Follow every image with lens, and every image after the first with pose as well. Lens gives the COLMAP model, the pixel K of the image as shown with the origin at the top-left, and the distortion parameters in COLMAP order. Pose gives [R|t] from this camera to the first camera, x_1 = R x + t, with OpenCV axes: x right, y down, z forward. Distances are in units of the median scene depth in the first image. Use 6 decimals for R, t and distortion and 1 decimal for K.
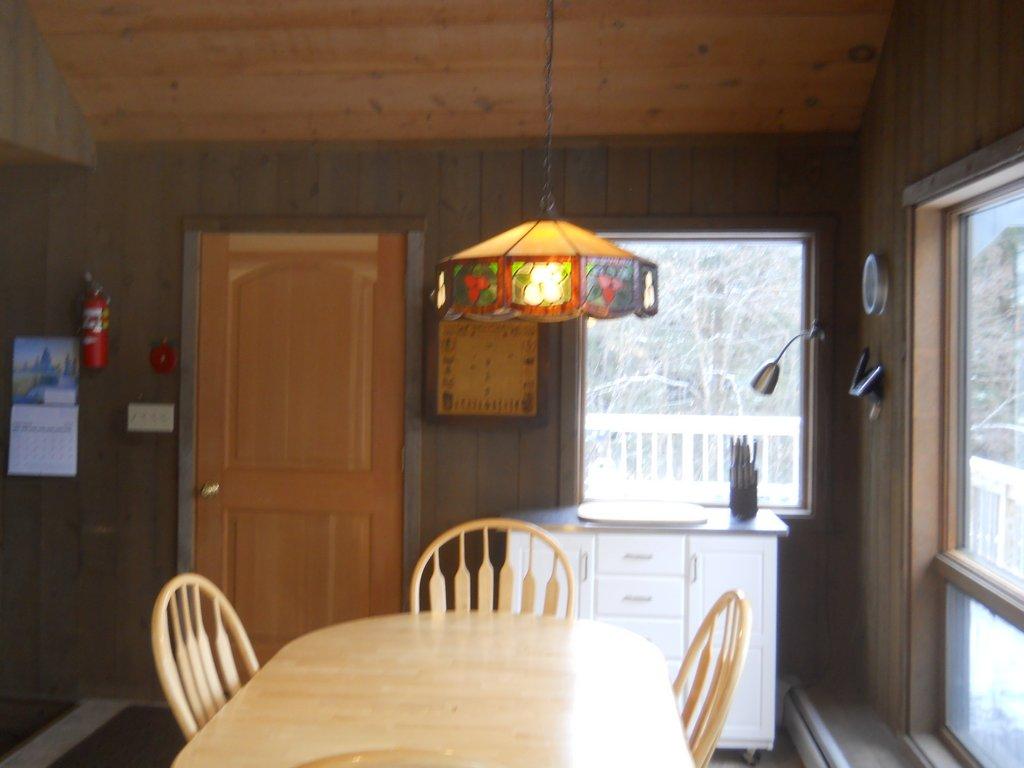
lens RADIAL K [[1128.6, 0, 510.5], [0, 1128.6, 333.1], [0, 0, 1]] dist [0.013234, -0.004812]
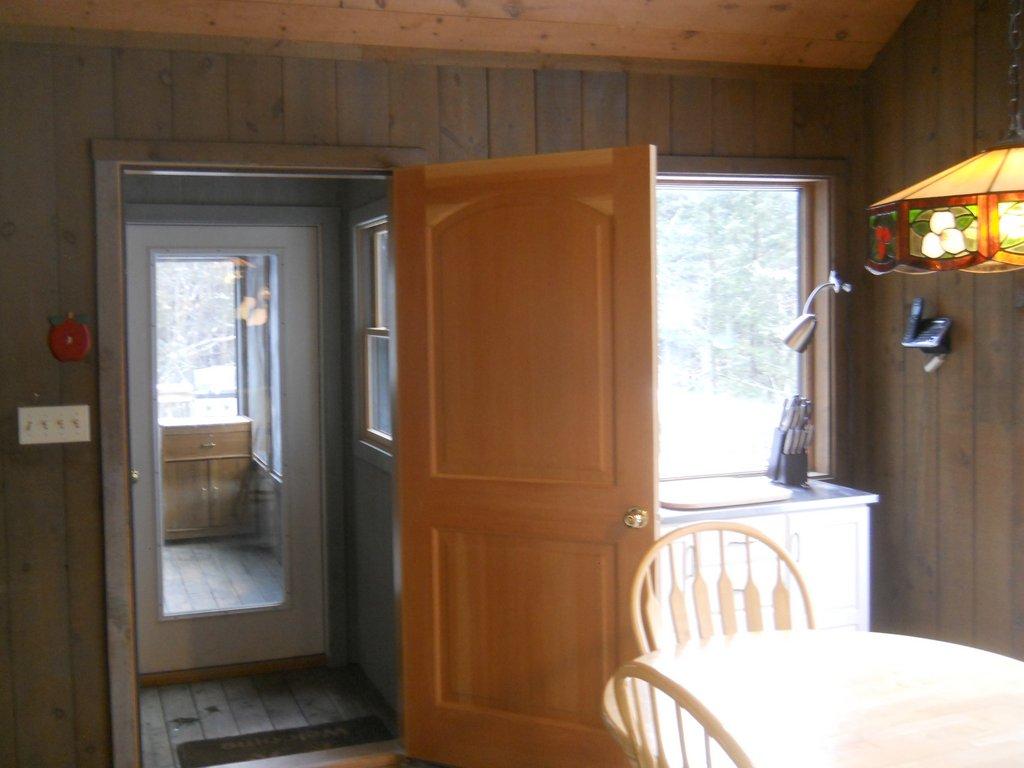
lens RADIAL K [[1146.4, 0, 509.6], [0, 1146.4, 362.3], [0, 0, 1]] dist [-0.005060, -0.000566]
pose [[0.905089, -0.049109, 0.422376, -0.373520], [0.021626, 0.997339, 0.069617, -0.007942], [-0.424671, -0.053875, 0.903743, 0.241666]]
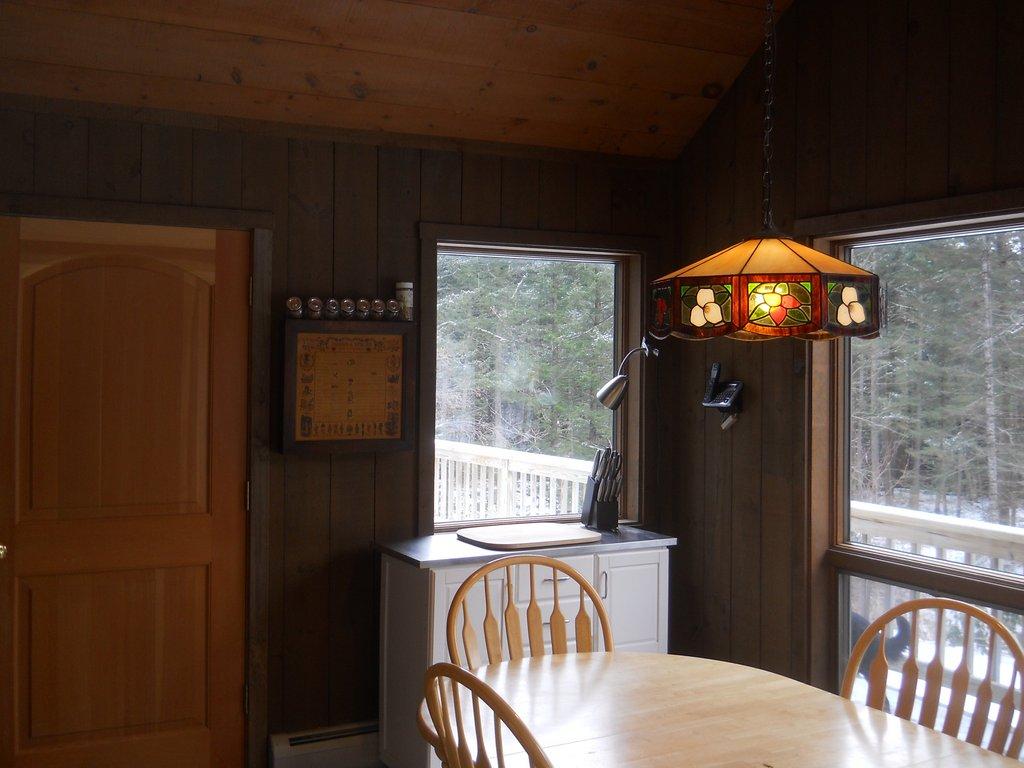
lens RADIAL K [[1138.6, 0, 511.5], [0, 1138.6, 346.9], [0, 0, 1]] dist [-0.014470, -0.002027]
pose [[0.839018, 0.004307, 0.544086, -0.398437], [-0.008215, 0.999955, 0.004752, -0.006133], [-0.544042, -0.008456, 0.839016, 0.176938]]
